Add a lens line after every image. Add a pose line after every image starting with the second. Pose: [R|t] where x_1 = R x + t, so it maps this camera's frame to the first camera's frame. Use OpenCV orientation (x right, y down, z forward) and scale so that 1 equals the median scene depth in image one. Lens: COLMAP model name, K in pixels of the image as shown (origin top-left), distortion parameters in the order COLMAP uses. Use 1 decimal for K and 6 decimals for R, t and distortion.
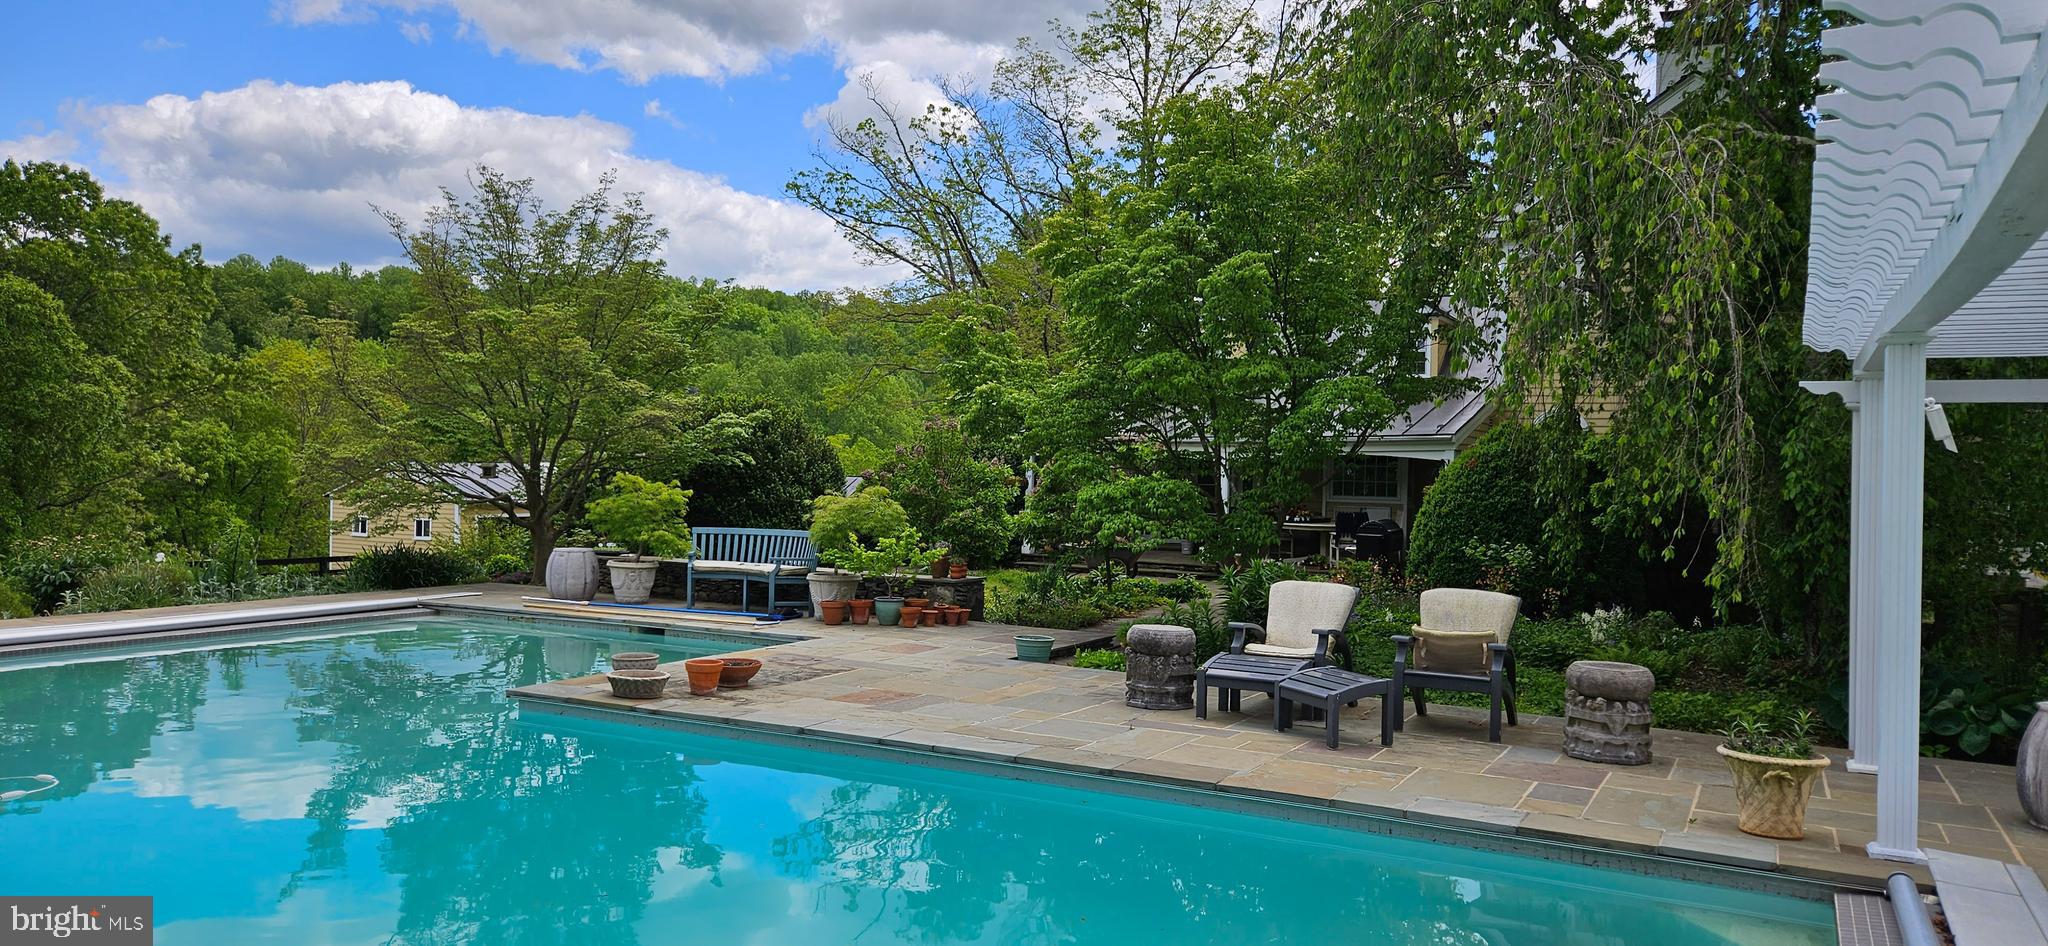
lens RADIAL K [[1396.1, 0, 1012.9], [0, 1396.1, 499.0], [0, 0, 1]] dist [0.062148, -0.055054]
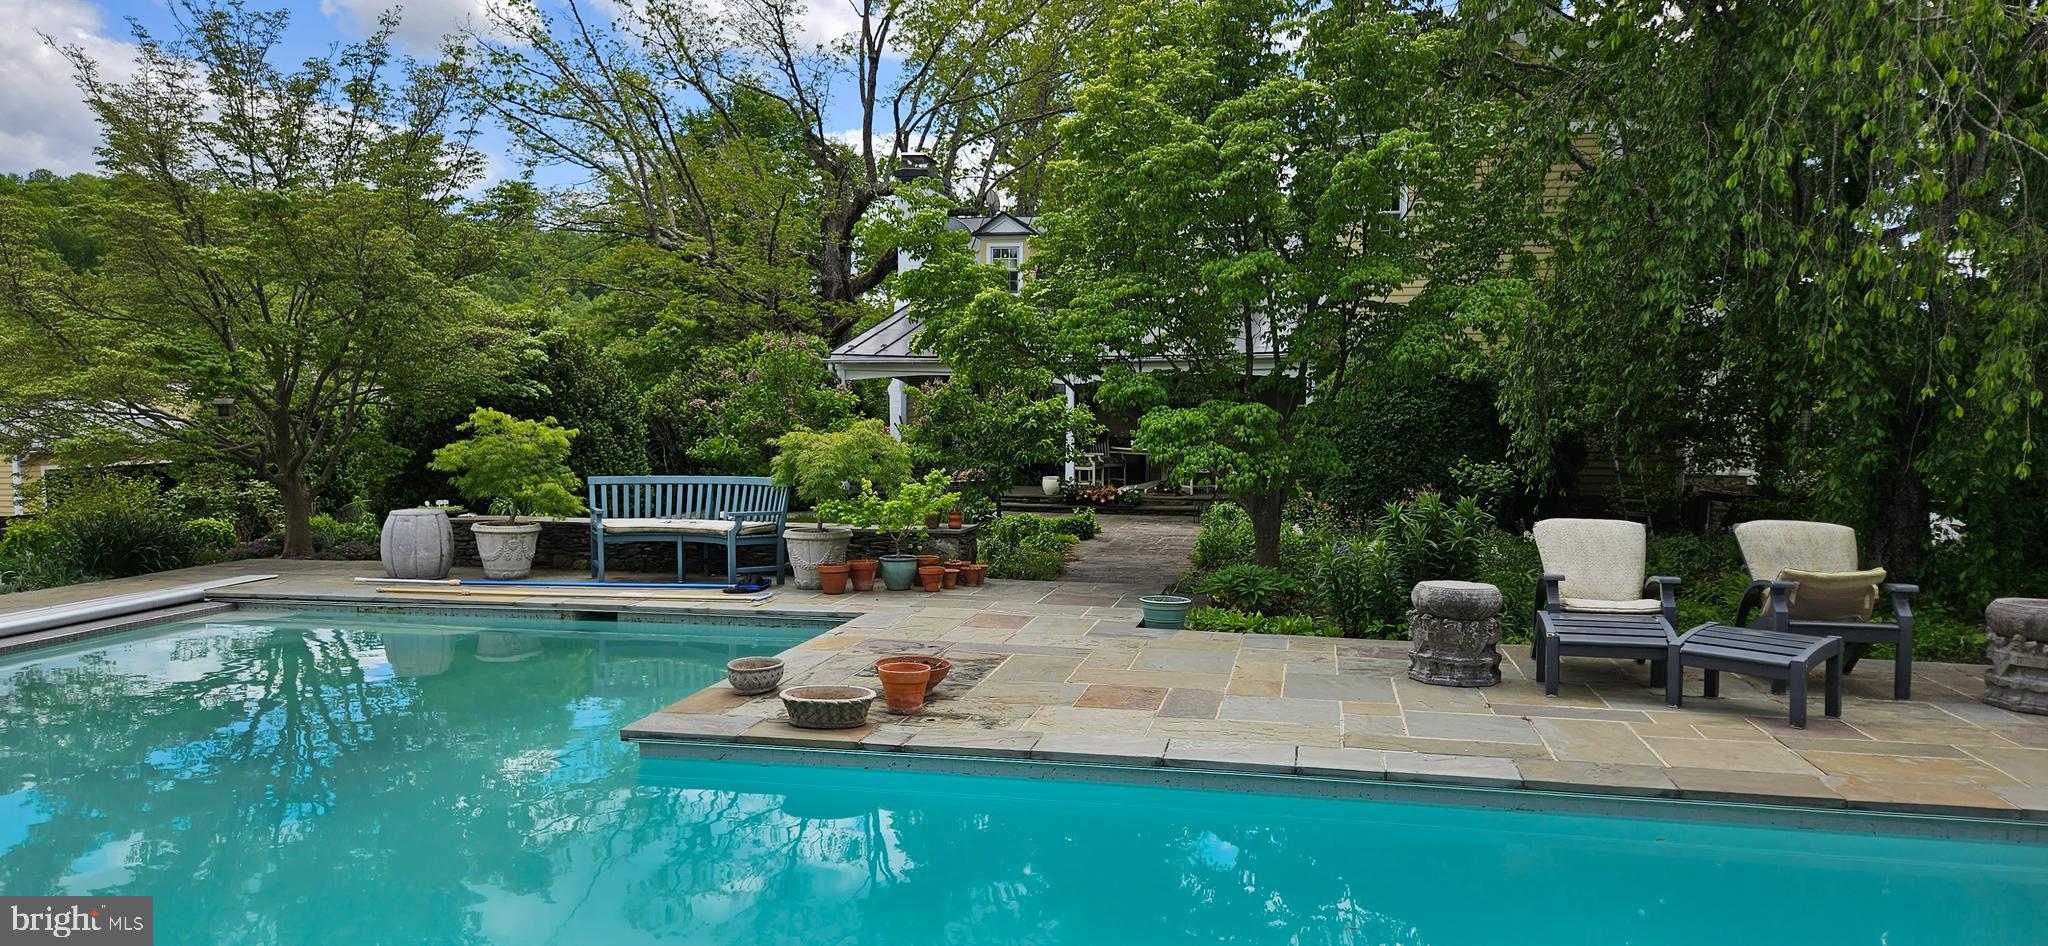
lens RADIAL K [[1396.1, 0, 1012.9], [0, 1396.1, 499.0], [0, 0, 1]] dist [0.062148, -0.055054]
pose [[0.955791, -0.040165, 0.291292, -0.247864], [0.024504, 0.998061, 0.057216, -0.006761], [-0.293025, -0.047548, 0.954922, 0.200902]]
